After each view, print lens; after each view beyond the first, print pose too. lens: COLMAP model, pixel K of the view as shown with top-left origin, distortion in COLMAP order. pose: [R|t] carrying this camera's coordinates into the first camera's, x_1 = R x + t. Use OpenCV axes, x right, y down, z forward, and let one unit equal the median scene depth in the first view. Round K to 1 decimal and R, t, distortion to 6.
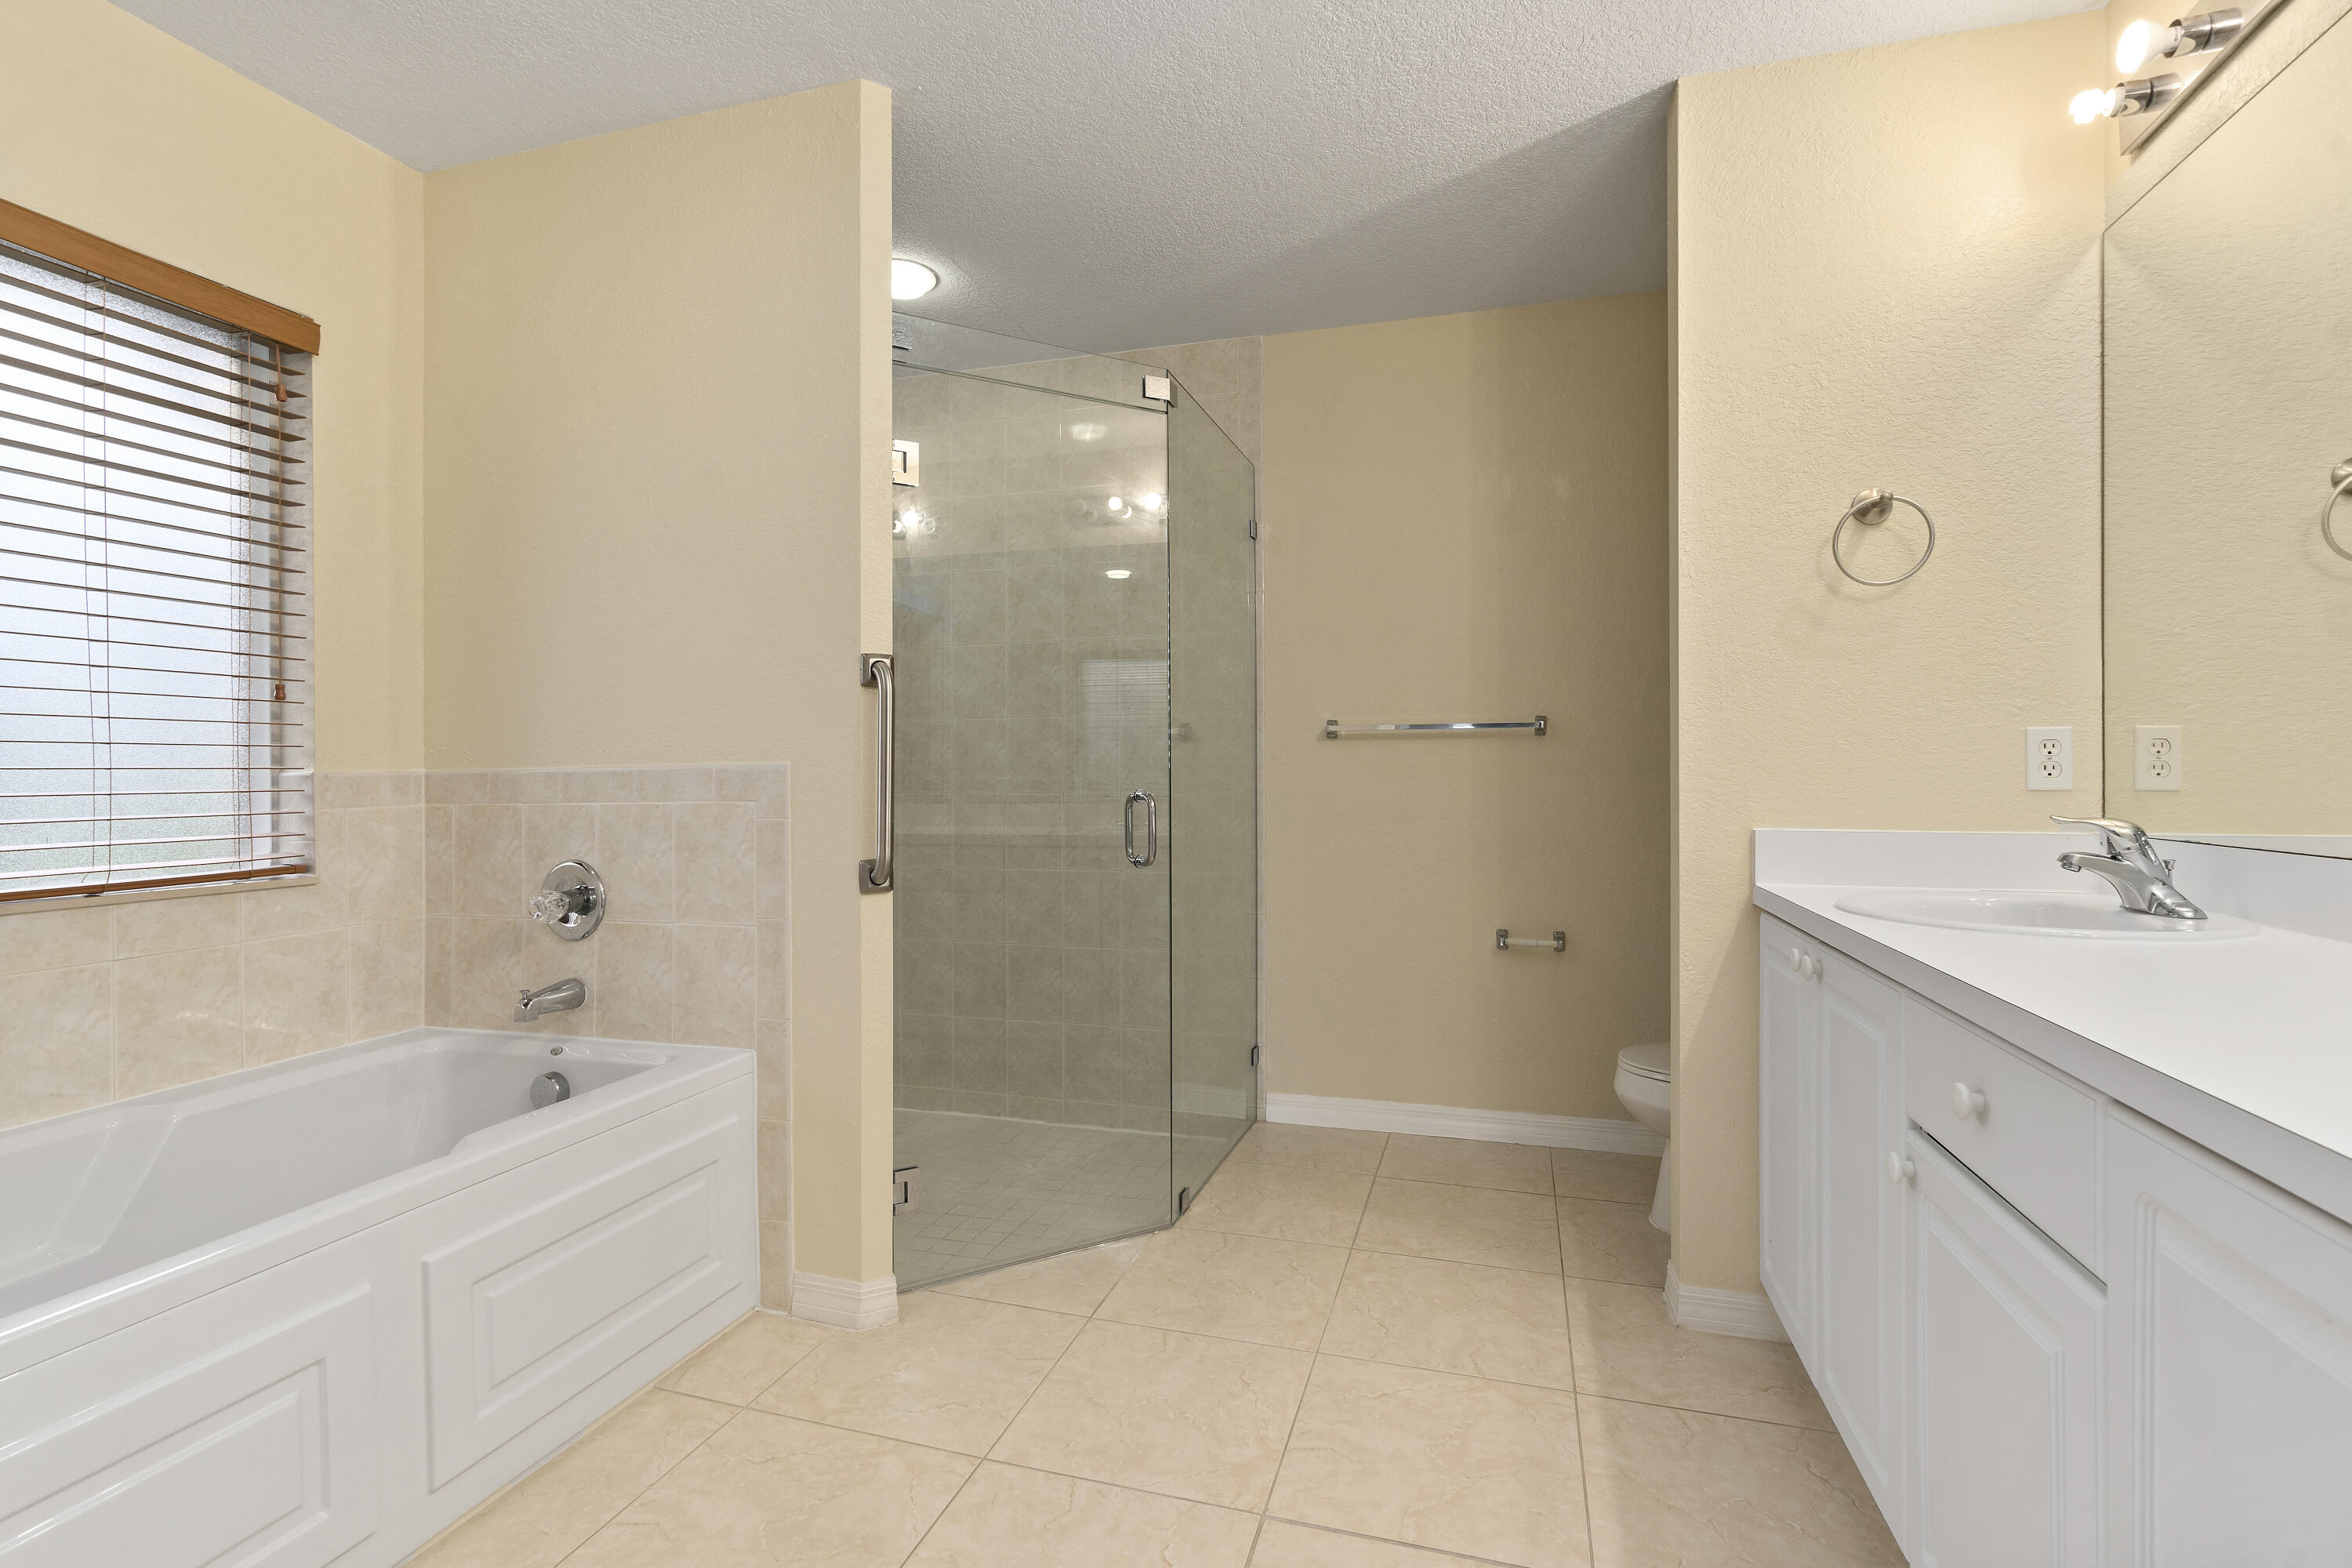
lens RADIAL K [[1098.6, 0, 1167.7], [0, 1098.6, 771.0], [0, 0, 1]] dist [-0.000518, 0.001915]
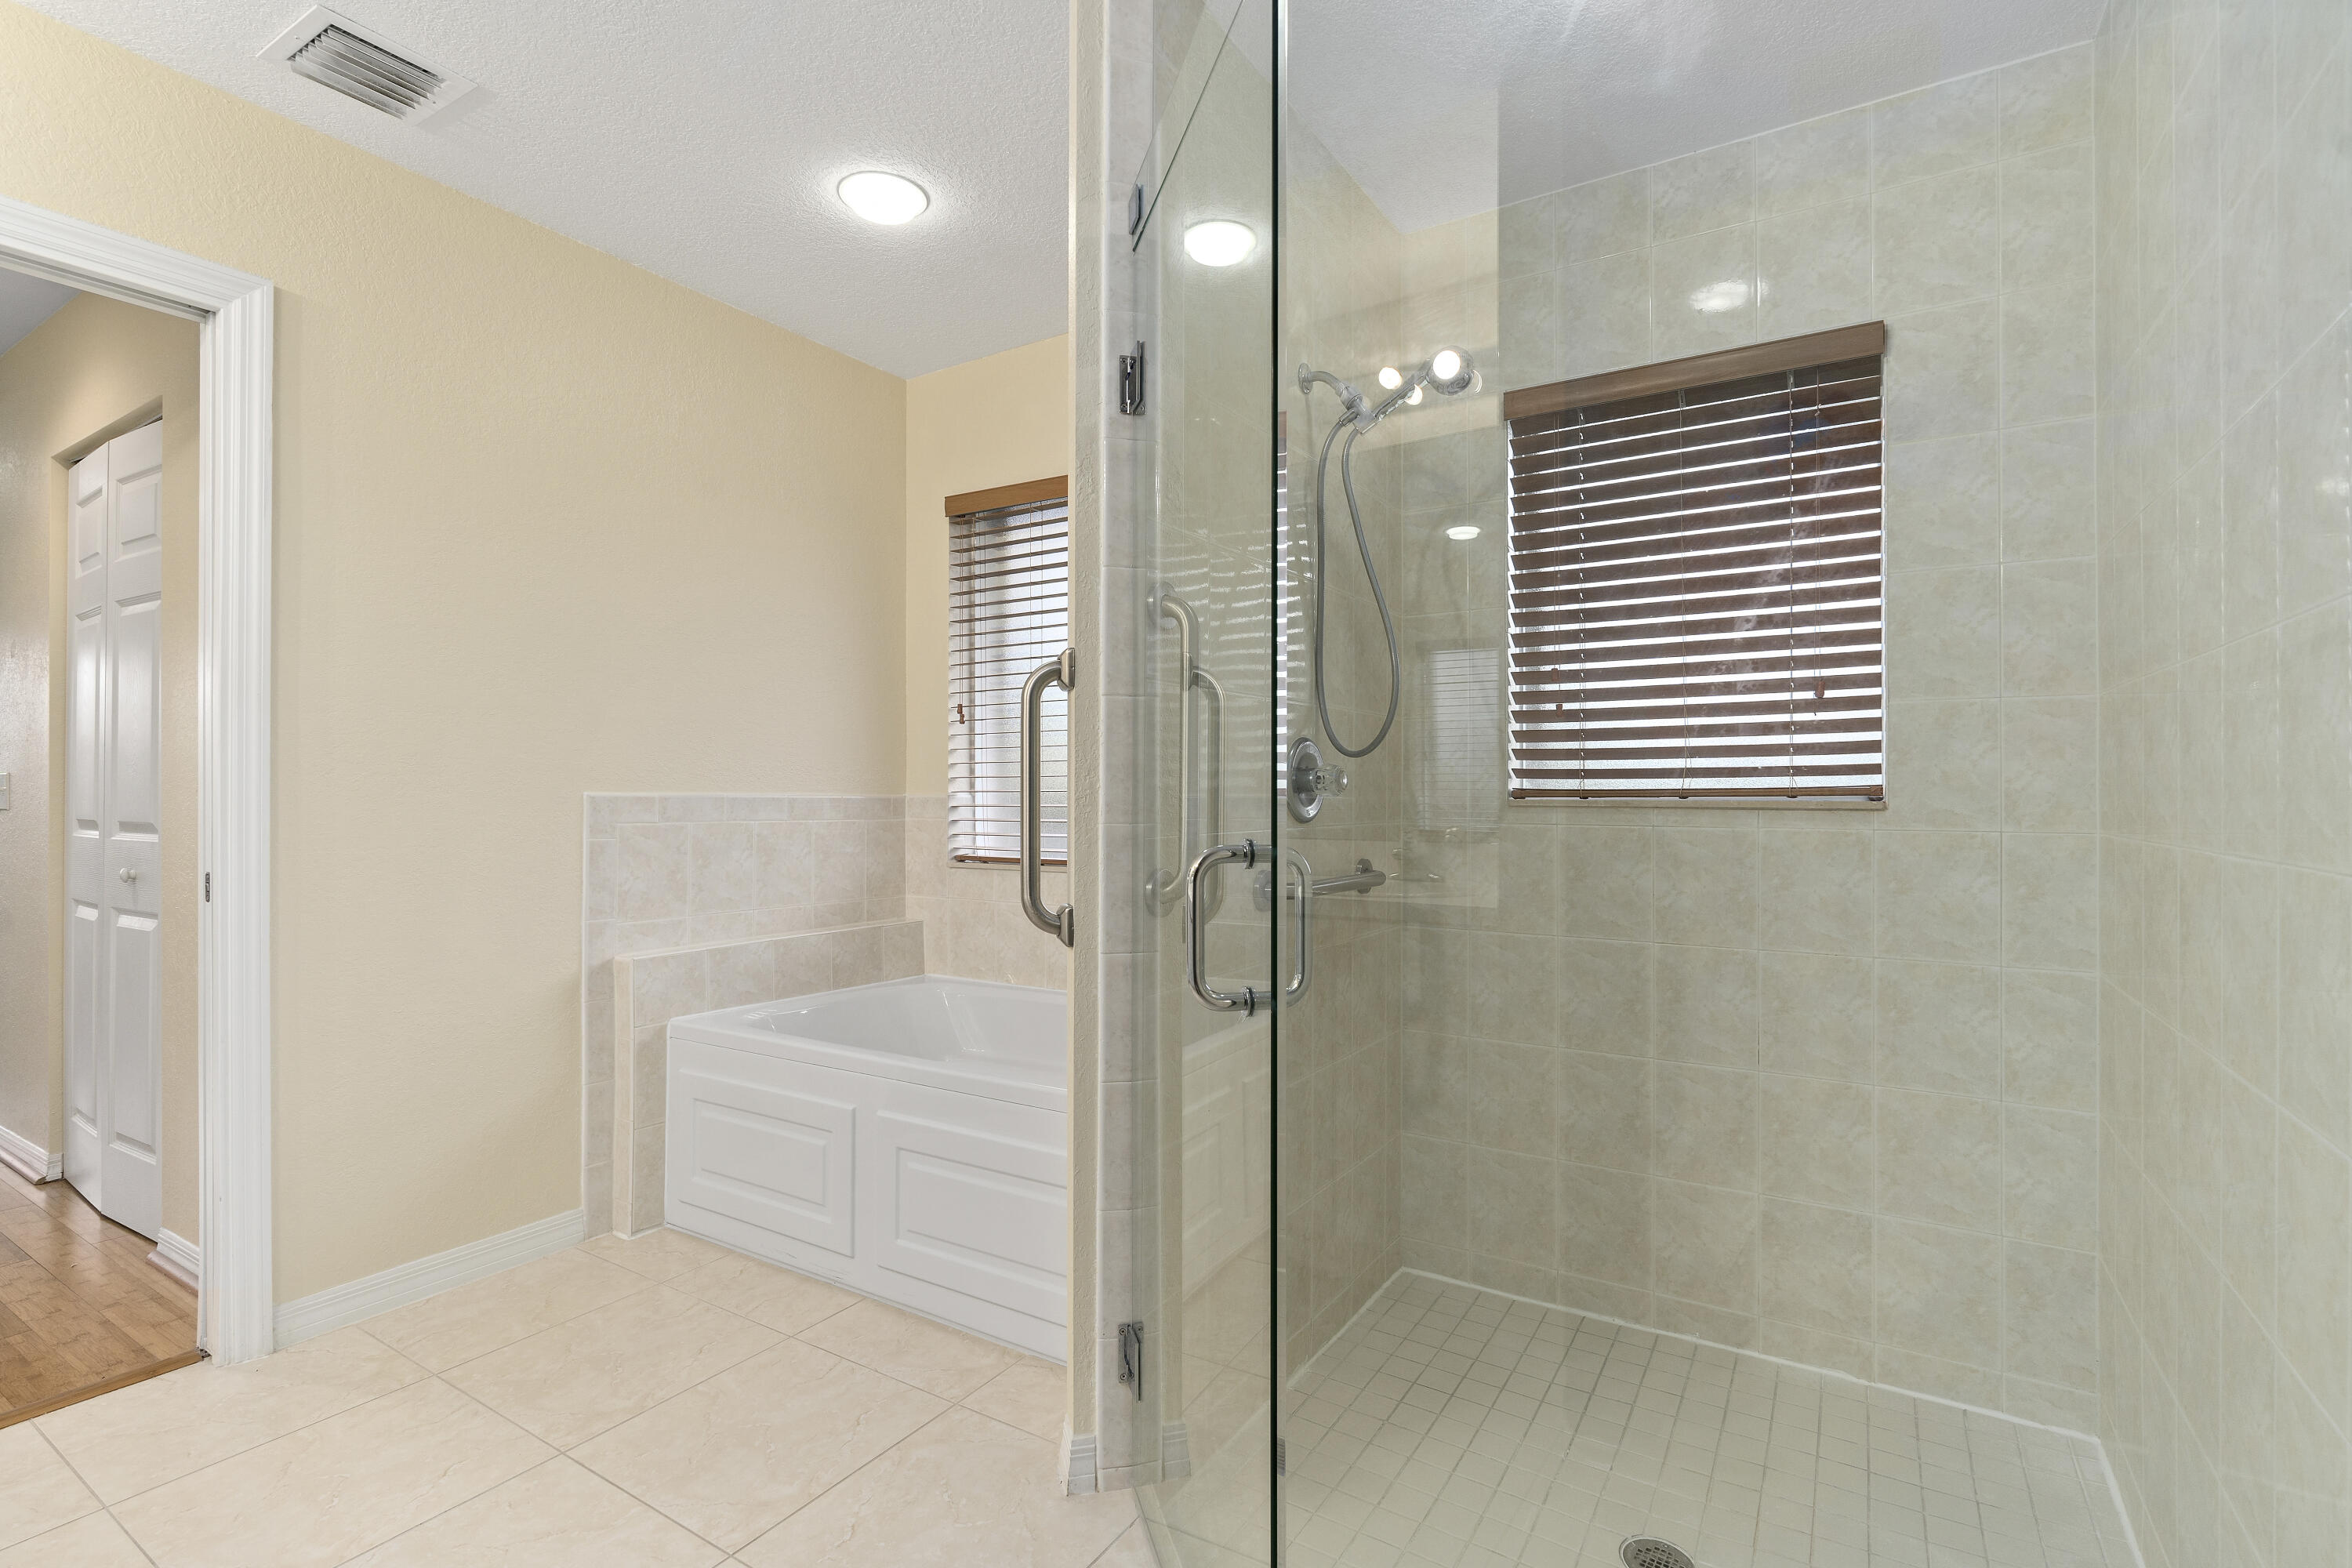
lens RADIAL K [[1083.1, 0, 1176.0], [0, 1083.1, 784.0], [0, 0, 1]] dist [-0.003140, 0.001560]
pose [[-0.266468, -0.000855, -0.963843, 0.460287], [0.006404, 0.999976, -0.002658, -0.005617], [0.963822, -0.006881, -0.266457, 1.234179]]
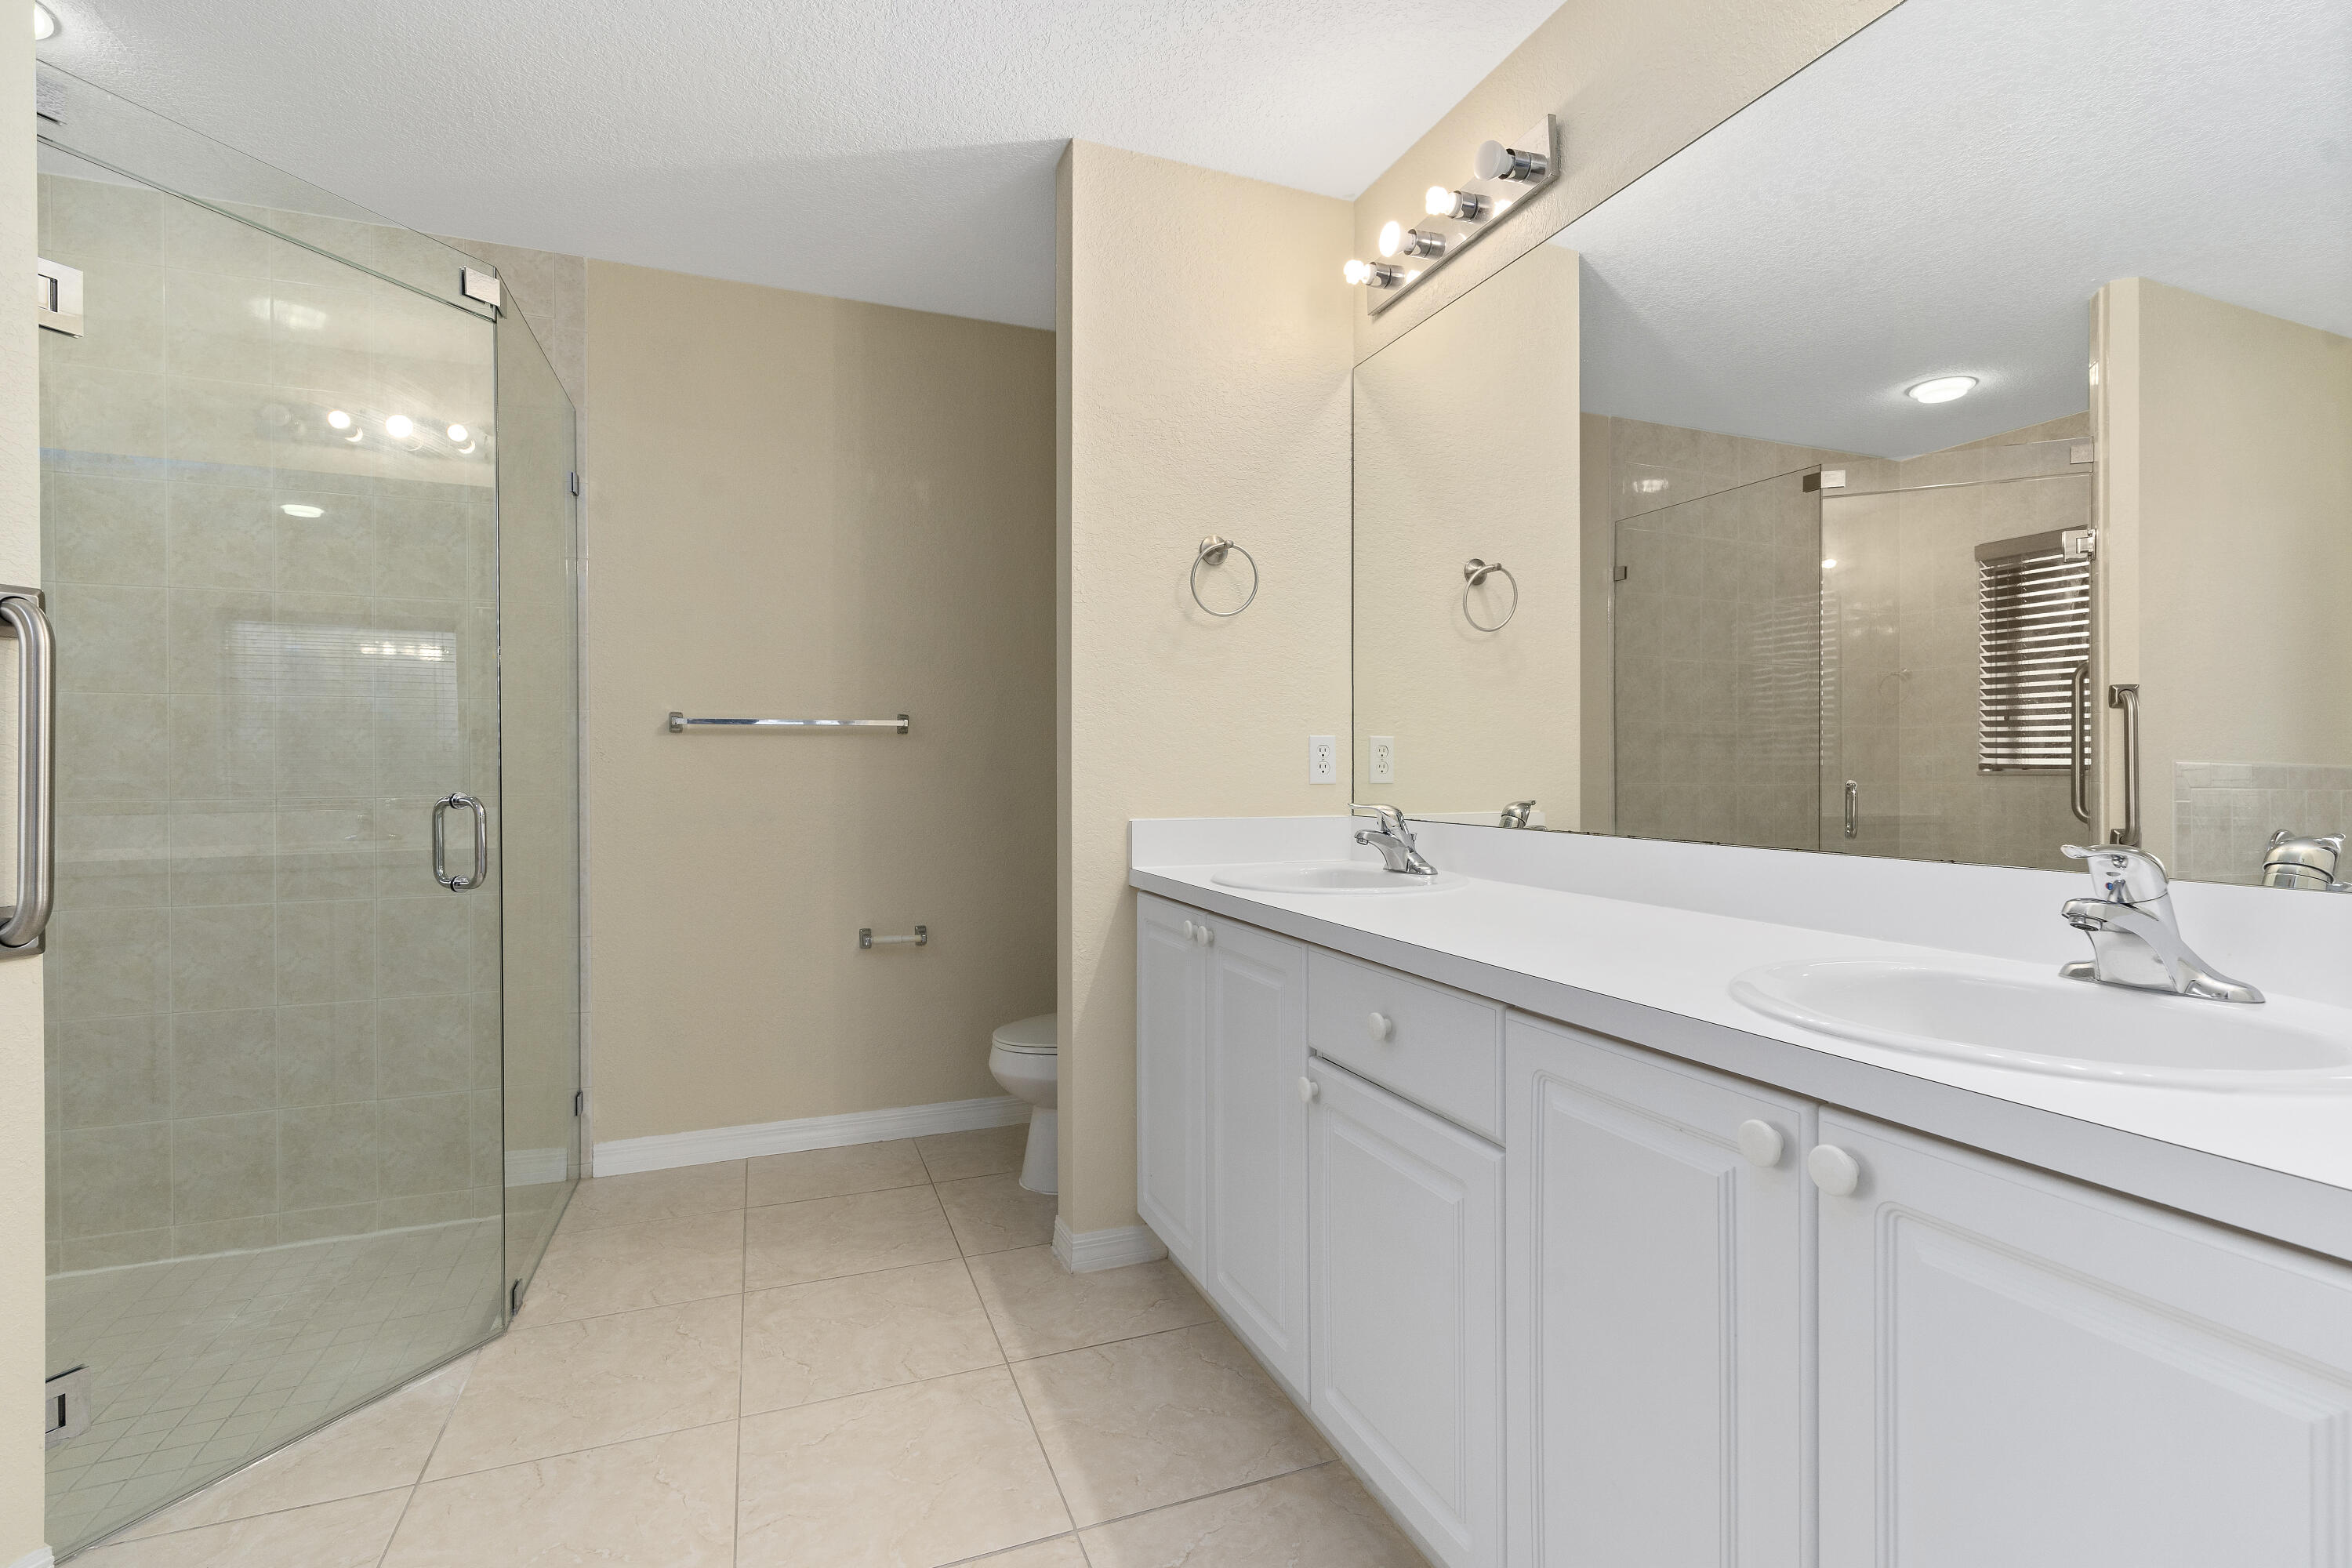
lens RADIAL K [[1091.8, 0, 1180.0], [0, 1091.8, 773.9], [0, 0, 1]] dist [-0.004404, 0.002083]
pose [[0.779173, -0.002509, 0.626805, -0.125810], [-0.000446, 0.999990, 0.004557, -0.000085], [-0.626809, -0.003831, 0.779163, 0.076095]]
